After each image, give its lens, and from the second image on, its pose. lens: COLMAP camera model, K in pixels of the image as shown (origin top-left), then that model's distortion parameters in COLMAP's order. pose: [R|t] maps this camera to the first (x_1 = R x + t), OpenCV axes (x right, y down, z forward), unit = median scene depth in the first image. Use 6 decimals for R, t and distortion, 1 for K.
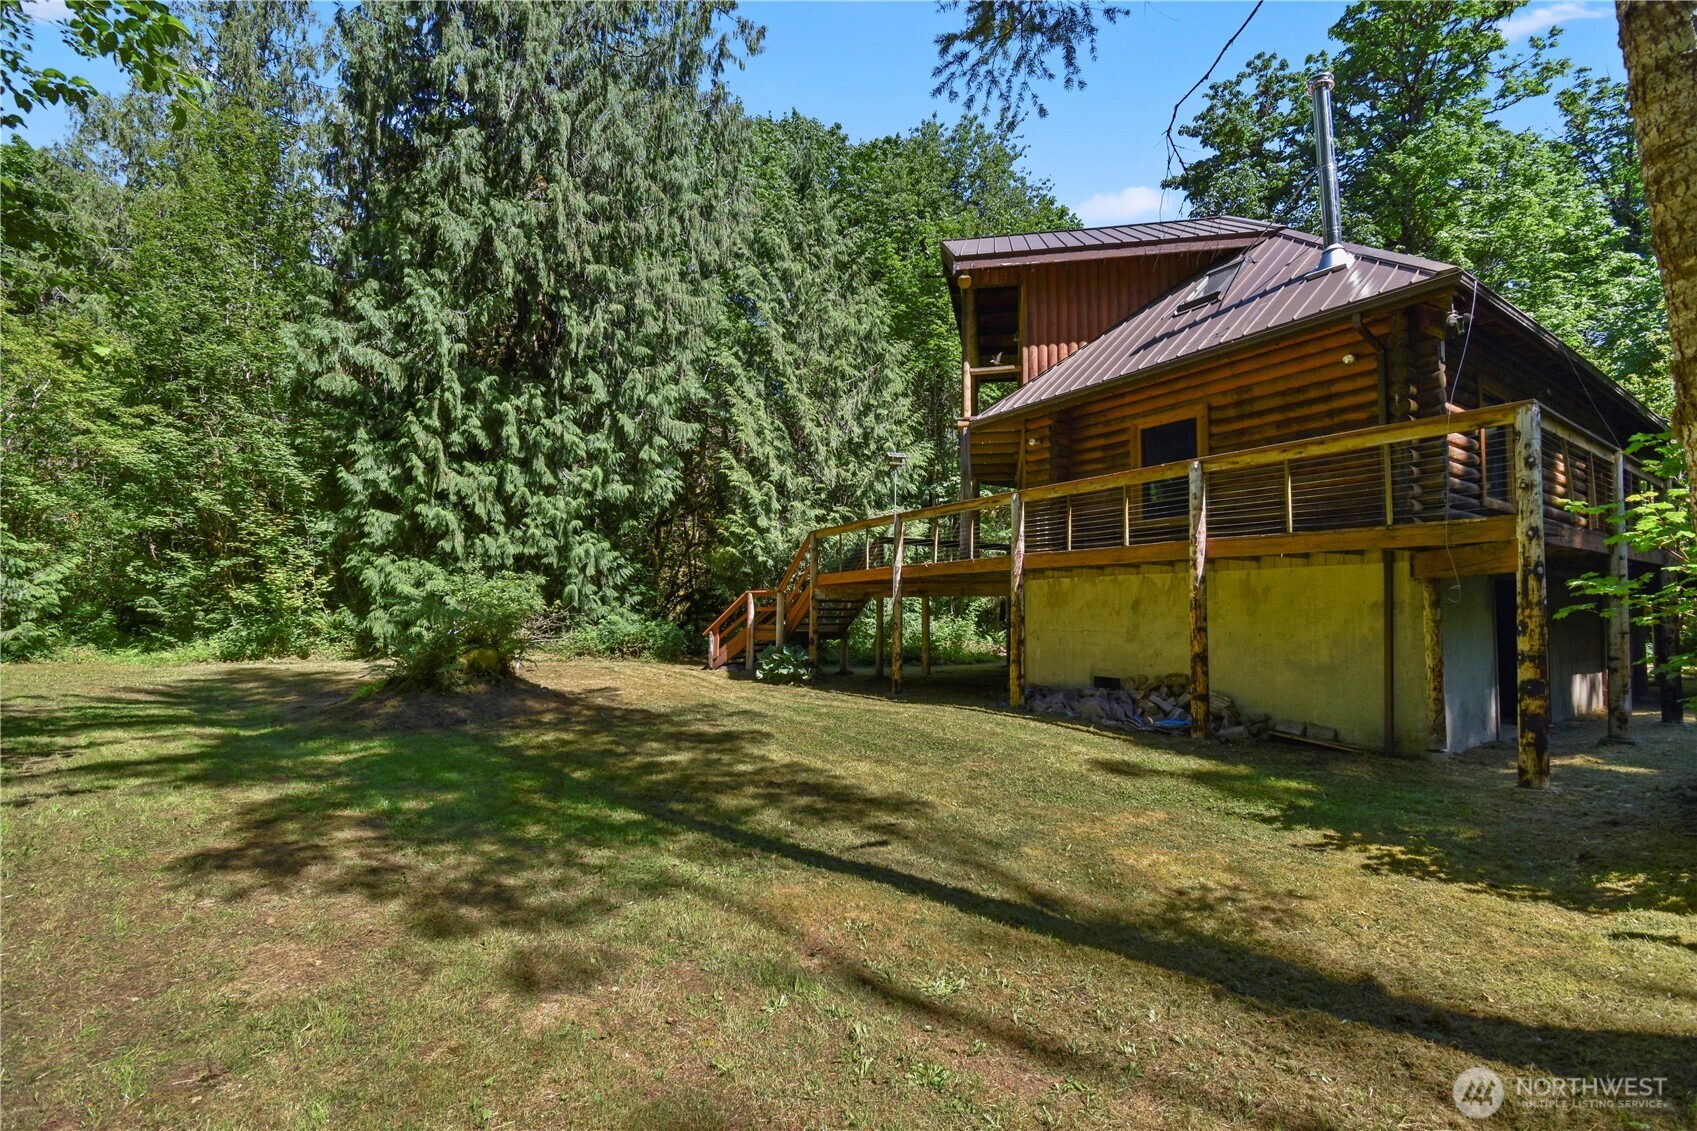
lens RADIAL K [[750.6, 0, 853.9], [0, 750.6, 563.5], [0, 0, 1]] dist [0.024841, -0.028614]
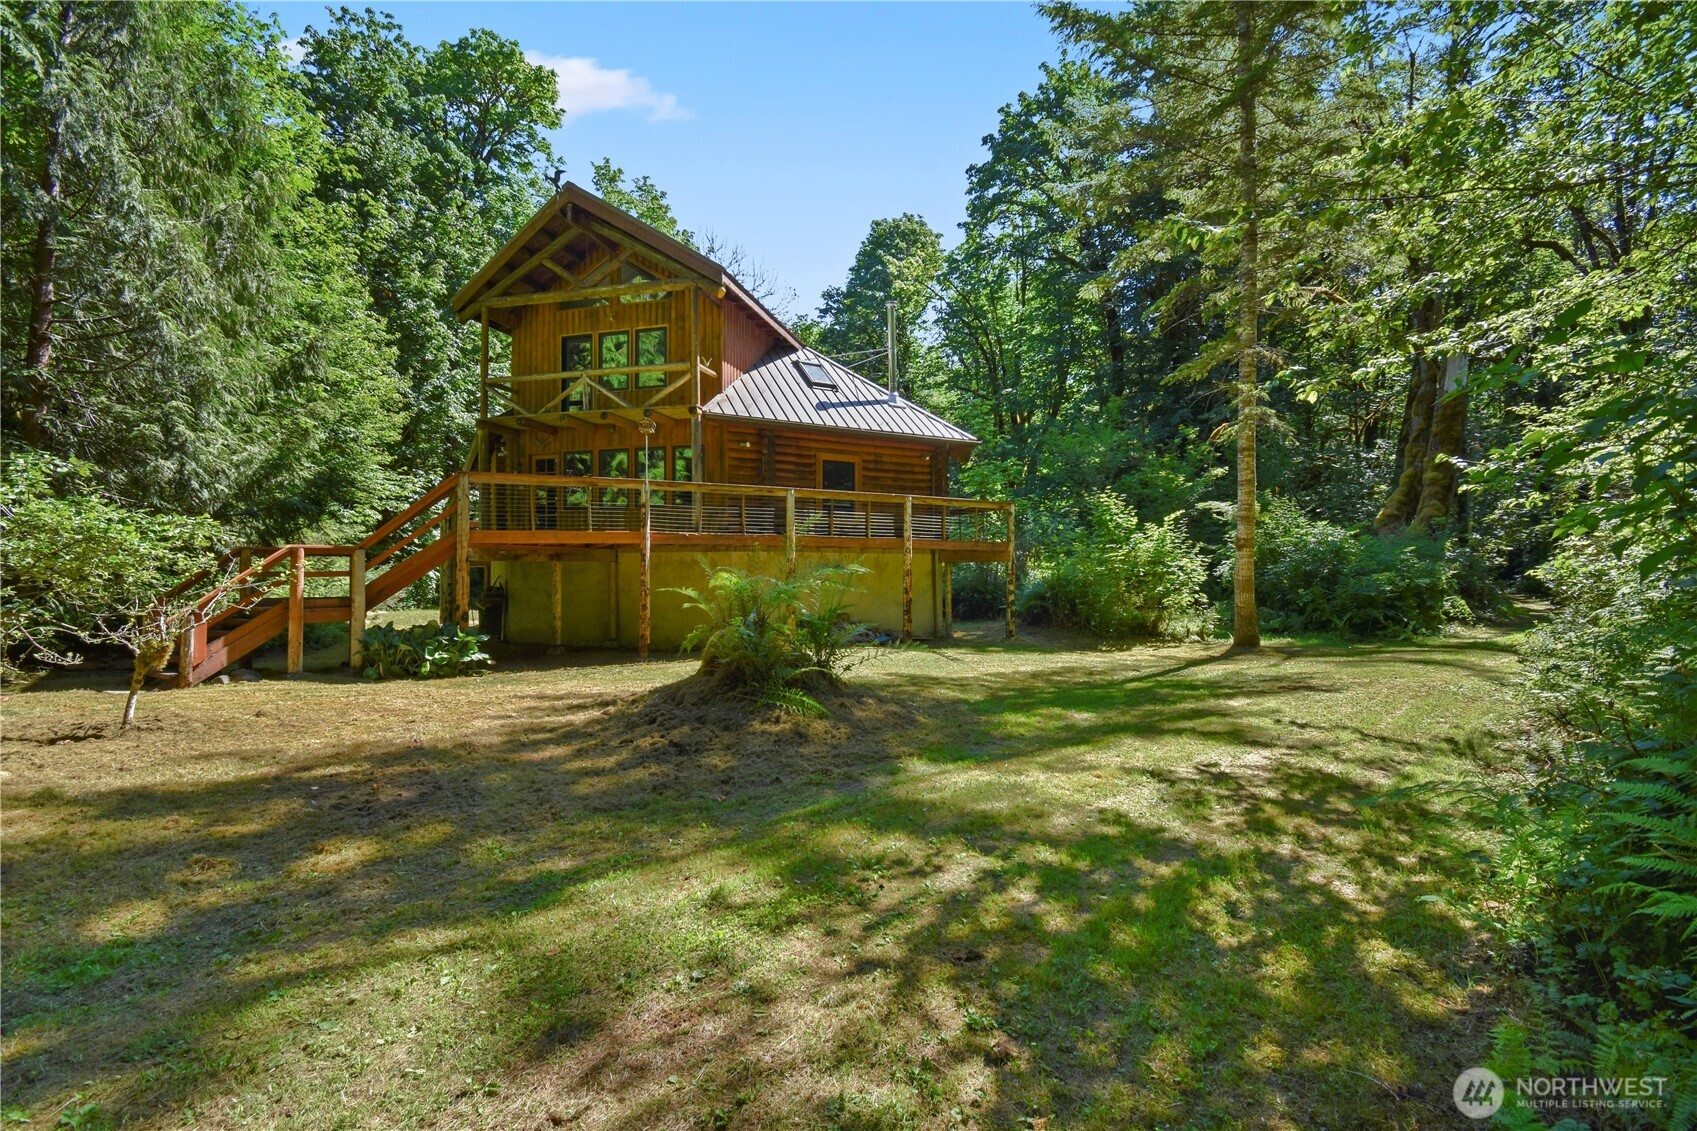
lens RADIAL K [[750.6, 0, 853.9], [0, 750.6, 563.5], [0, 0, 1]] dist [0.024841, -0.028614]
pose [[0.064167, 0.005001, 0.997927, -0.985937], [-0.058375, 0.998294, -0.001250, 0.034377], [-0.996230, -0.058174, 0.064350, 0.678143]]
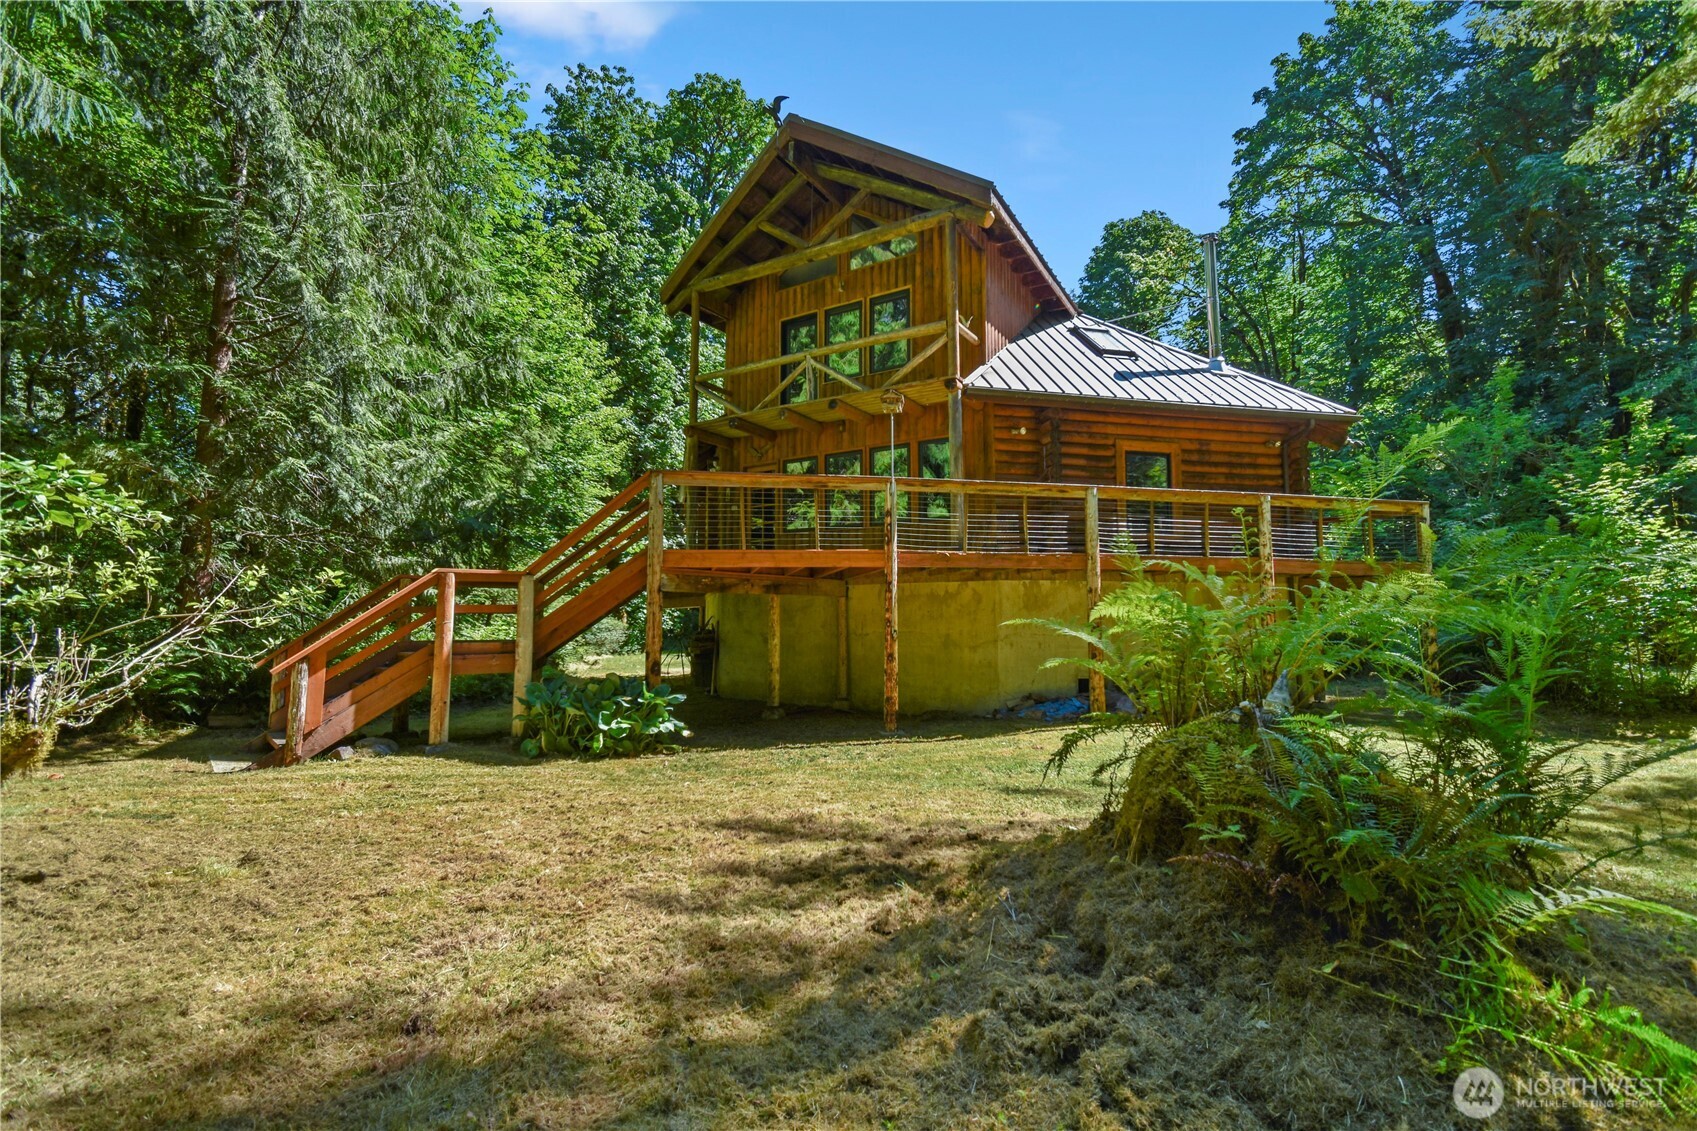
lens RADIAL K [[750.6, 0, 853.9], [0, 750.6, 563.5], [0, 0, 1]] dist [0.024841, -0.028614]
pose [[0.330504, 0.063083, 0.941694, -0.663709], [-0.052706, 0.997440, -0.048319, 0.057051], [-0.942332, -0.033663, 0.332983, 0.827153]]
